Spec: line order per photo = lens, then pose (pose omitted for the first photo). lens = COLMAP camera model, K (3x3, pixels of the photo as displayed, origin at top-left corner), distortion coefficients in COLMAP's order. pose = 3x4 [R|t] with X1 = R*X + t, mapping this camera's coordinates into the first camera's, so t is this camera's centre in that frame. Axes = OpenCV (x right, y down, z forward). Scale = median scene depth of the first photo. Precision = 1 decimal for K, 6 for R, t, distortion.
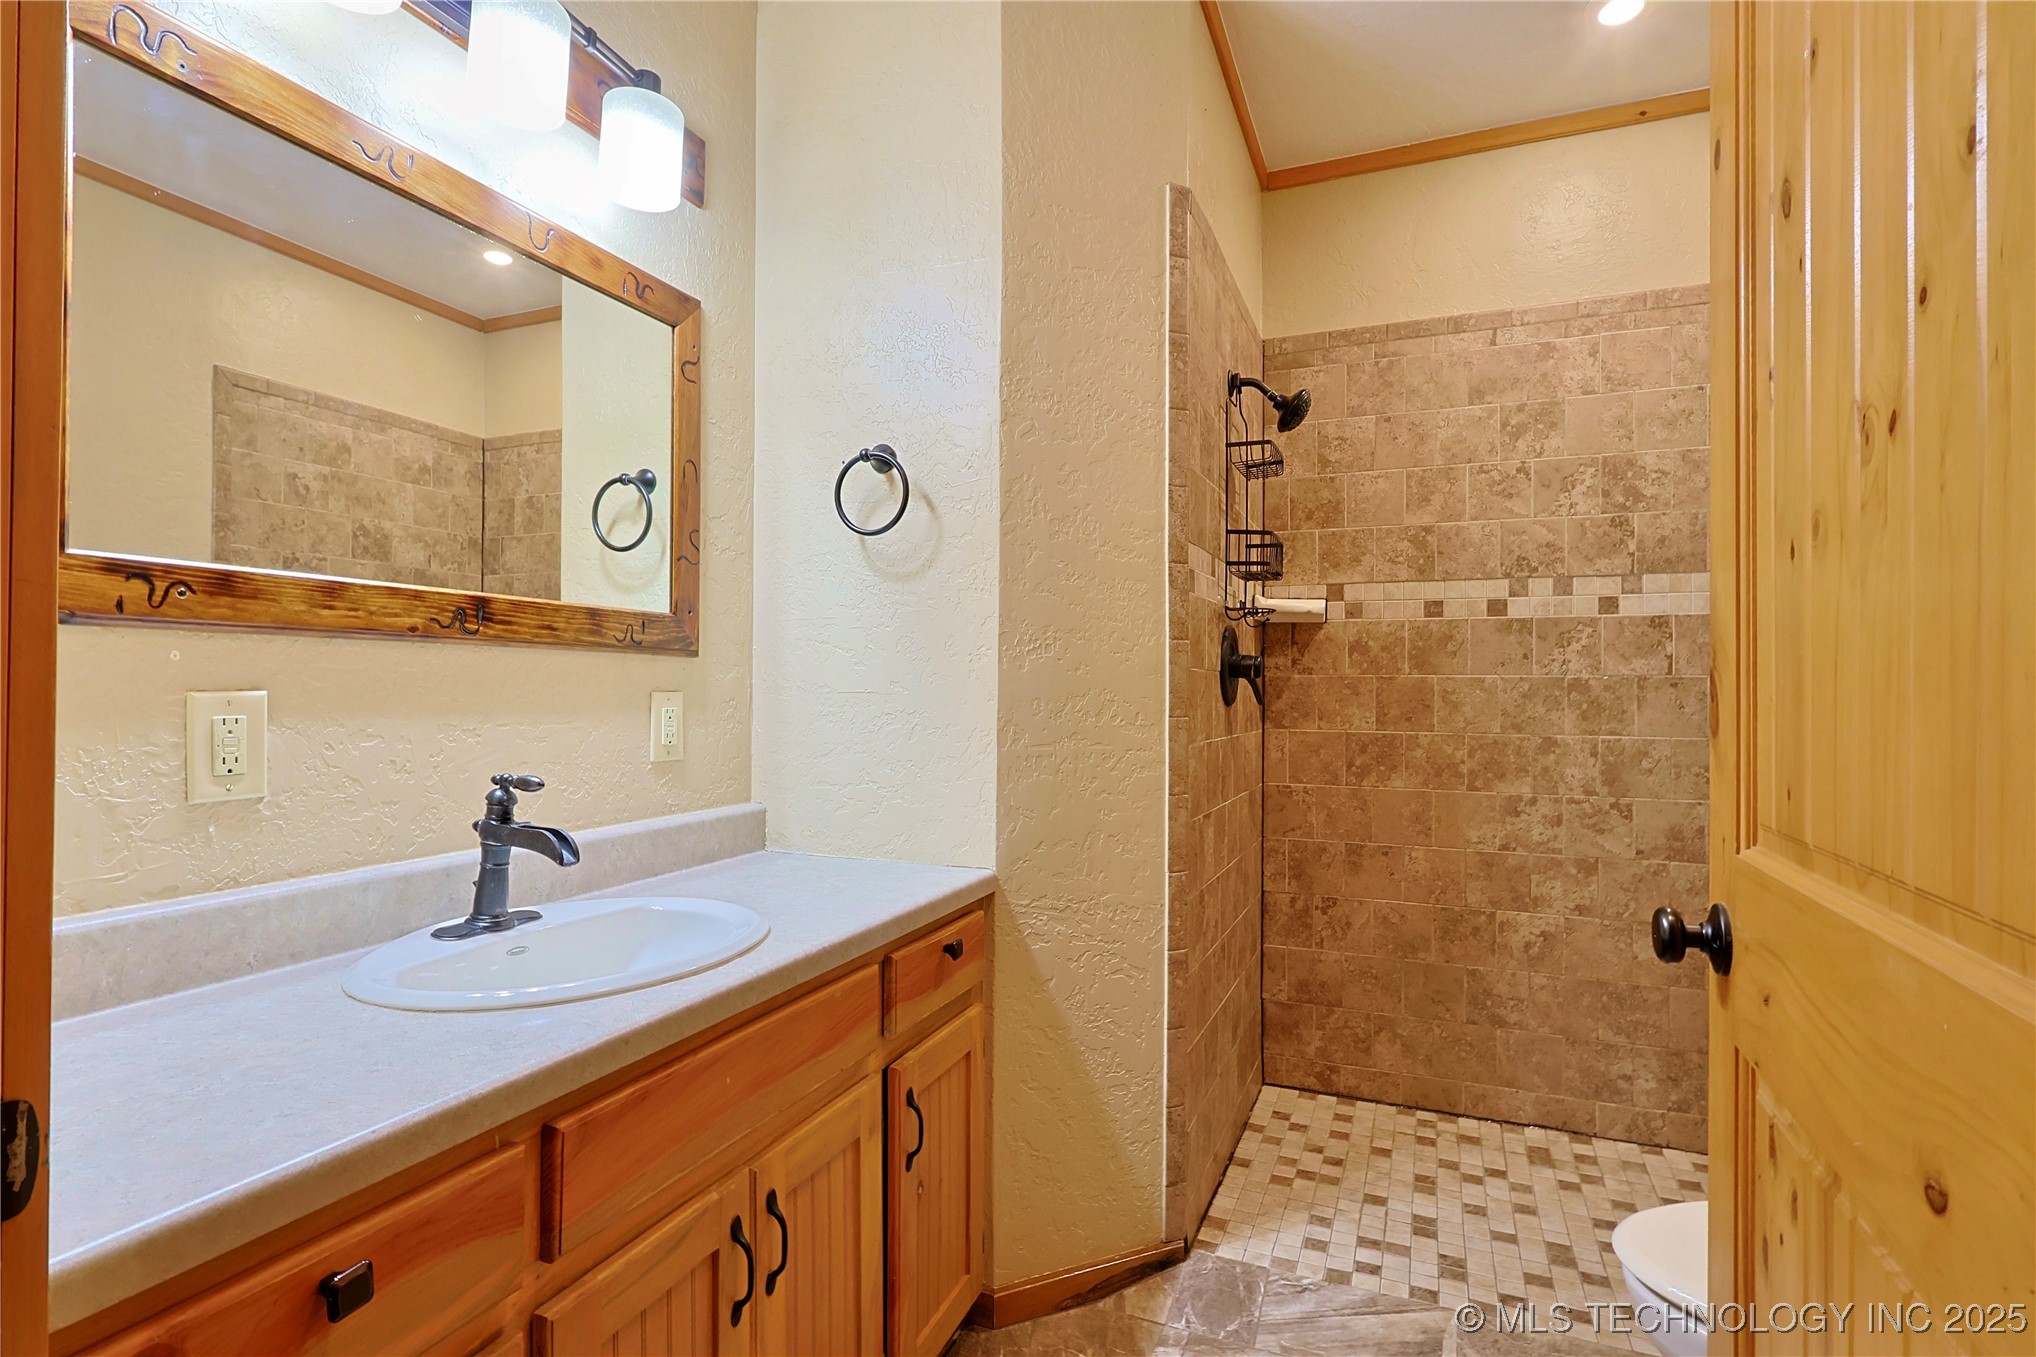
lens RADIAL K [[992.7, 0, 1018.7], [0, 992.7, 678.7], [0, 0, 1]] dist [-0.002789, 0.000293]
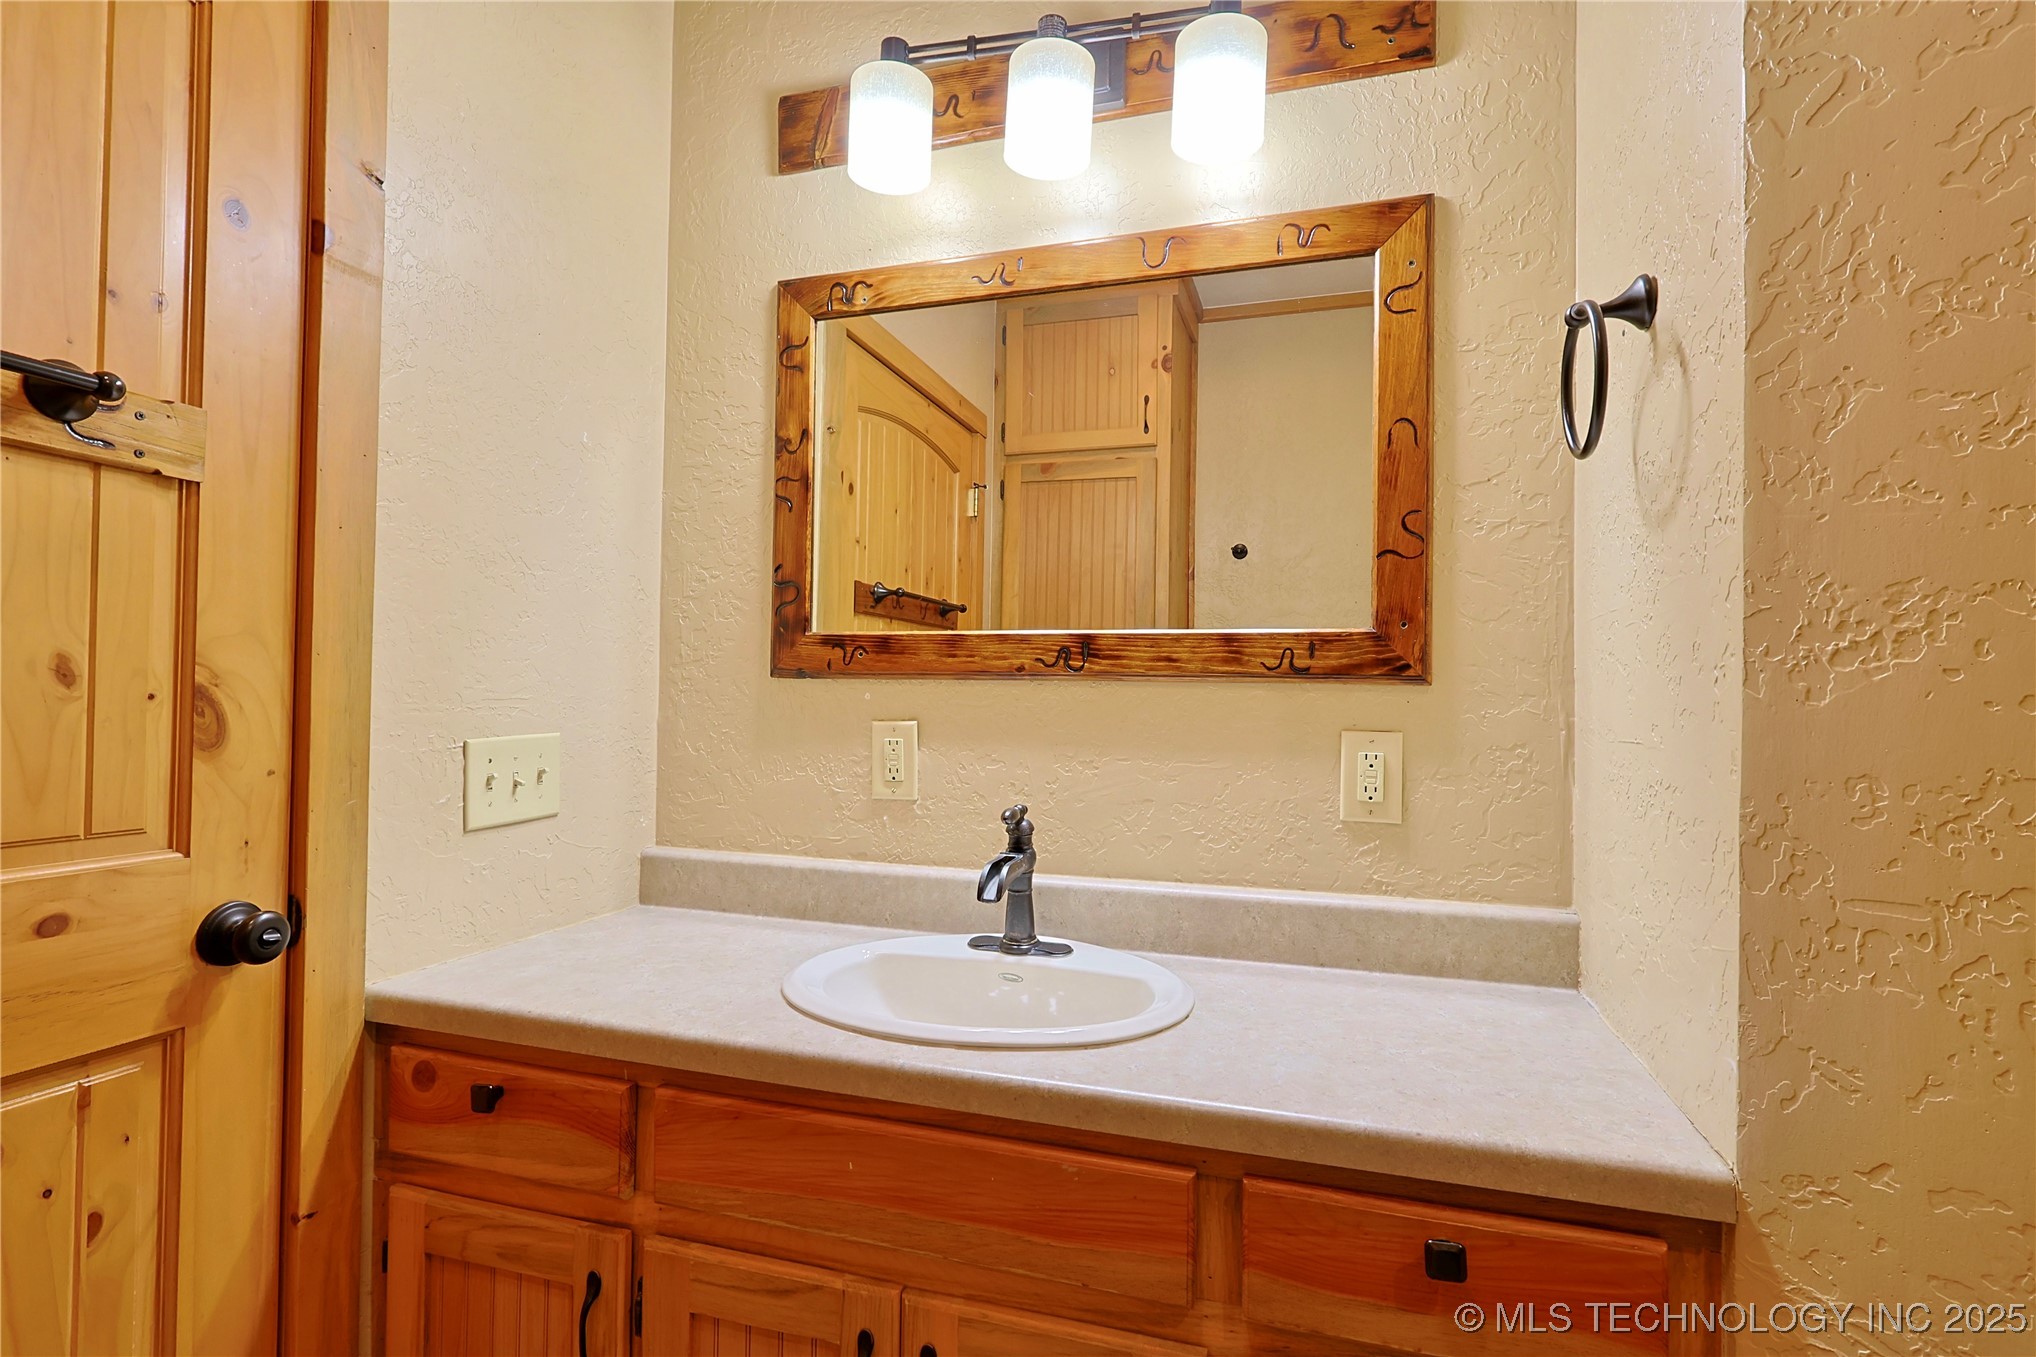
lens RADIAL K [[992.7, 0, 1021.9], [0, 992.7, 681.1], [0, 0, 1]] dist [-0.002789, 0.000293]
pose [[0.075281, -0.022498, -0.996909, 0.349858], [-0.001853, 0.999741, -0.022702, -0.006995], [0.997161, 0.003557, 0.075220, 0.610867]]
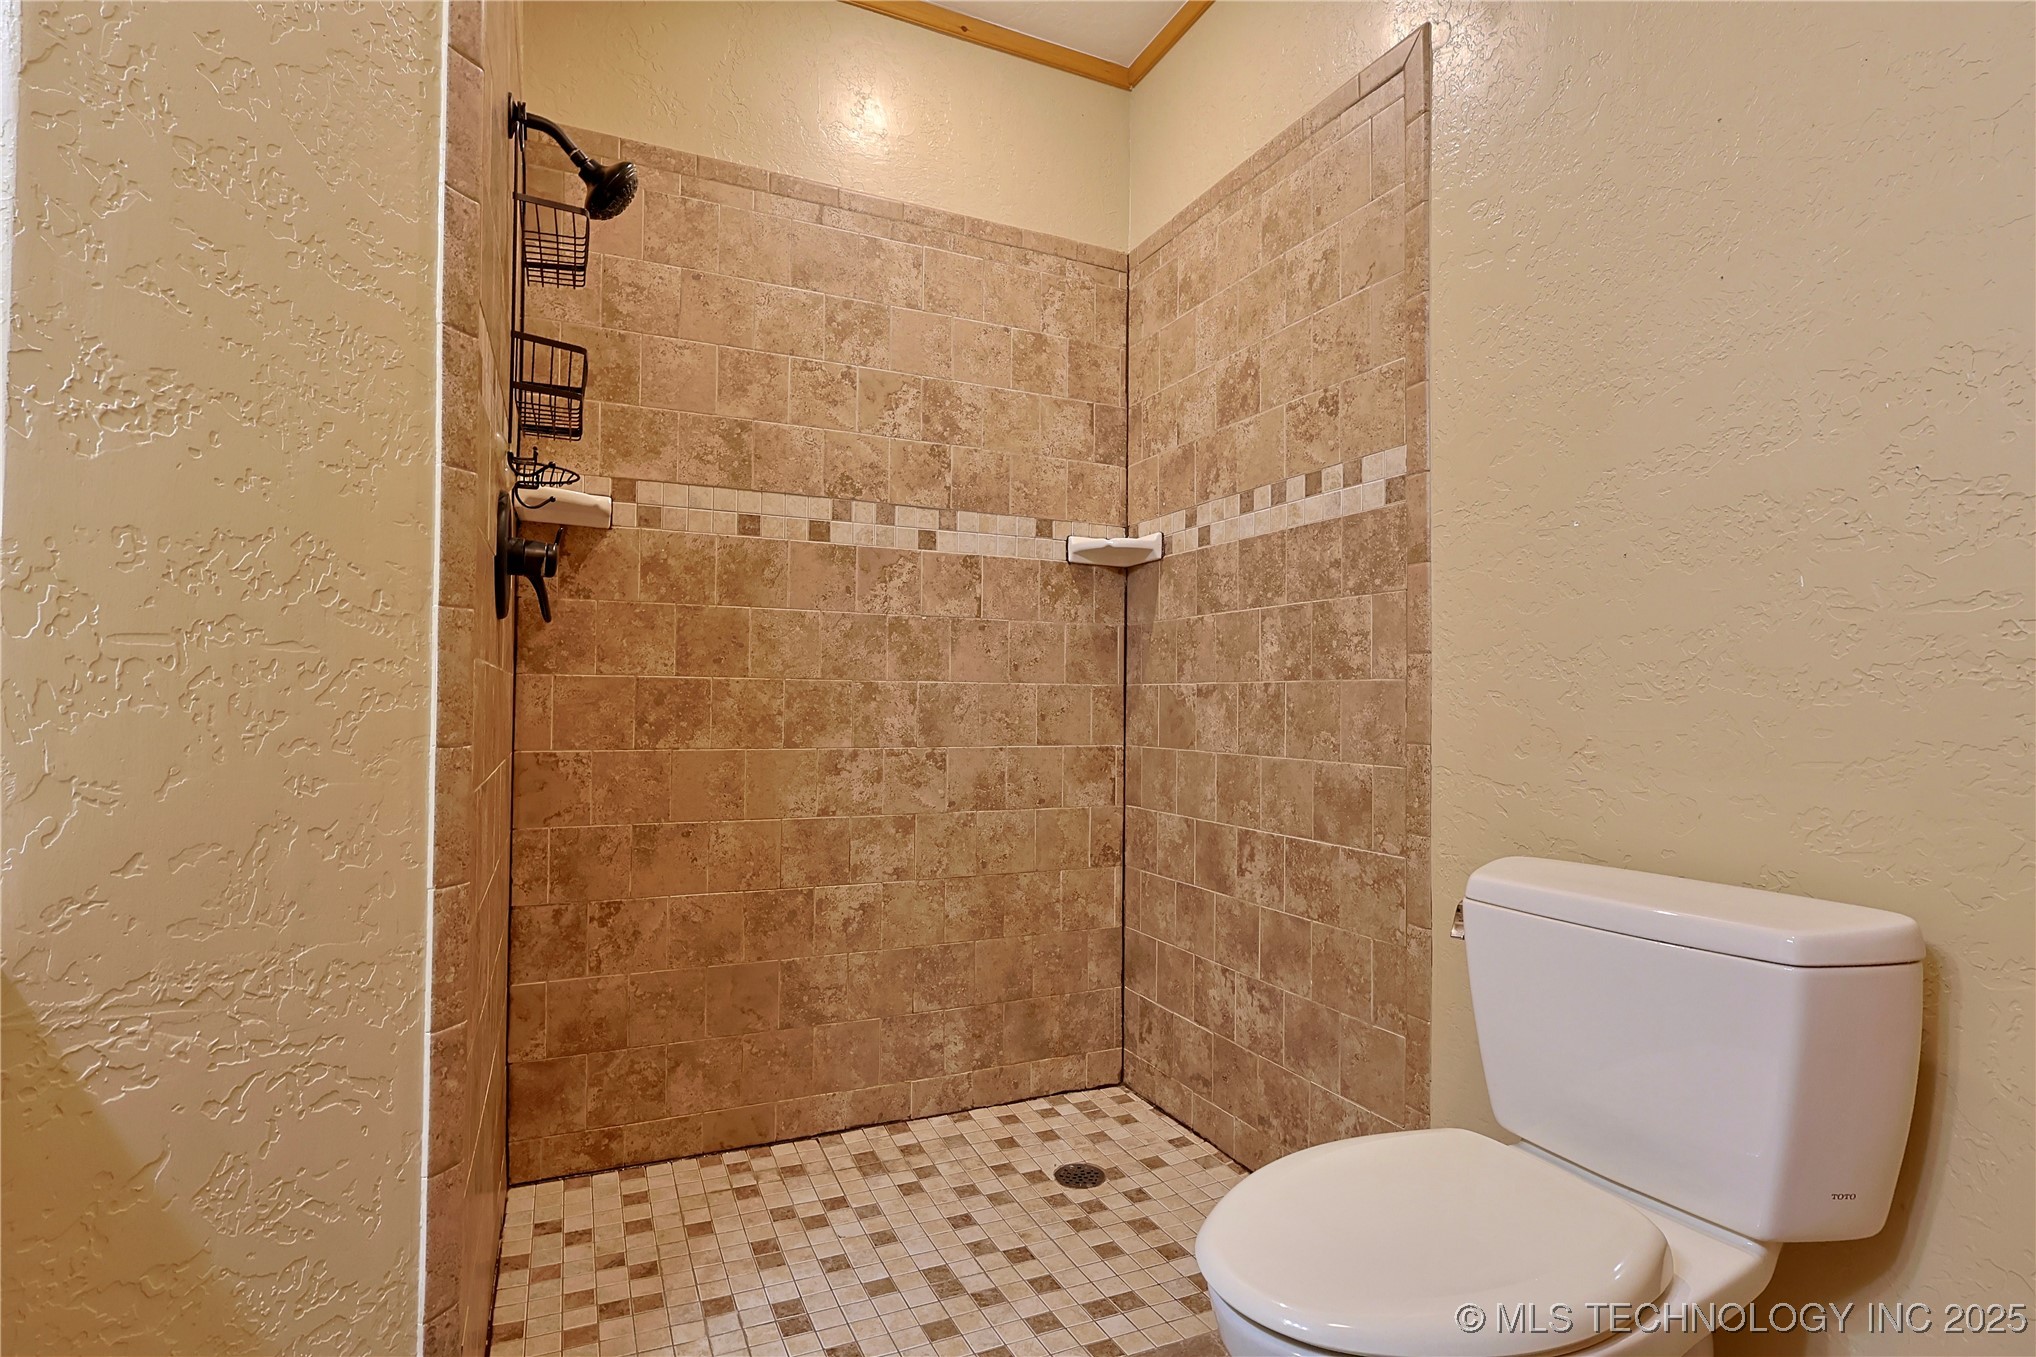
lens RADIAL K [[992.7, 0, 1017.0], [0, 992.7, 680.6], [0, 0, 1]] dist [-0.002789, 0.000293]
pose [[0.681394, 0.014796, 0.731767, -0.031242], [-0.014834, 0.999869, -0.006404, 0.079280], [-0.731767, -0.006492, 0.681524, 0.392153]]
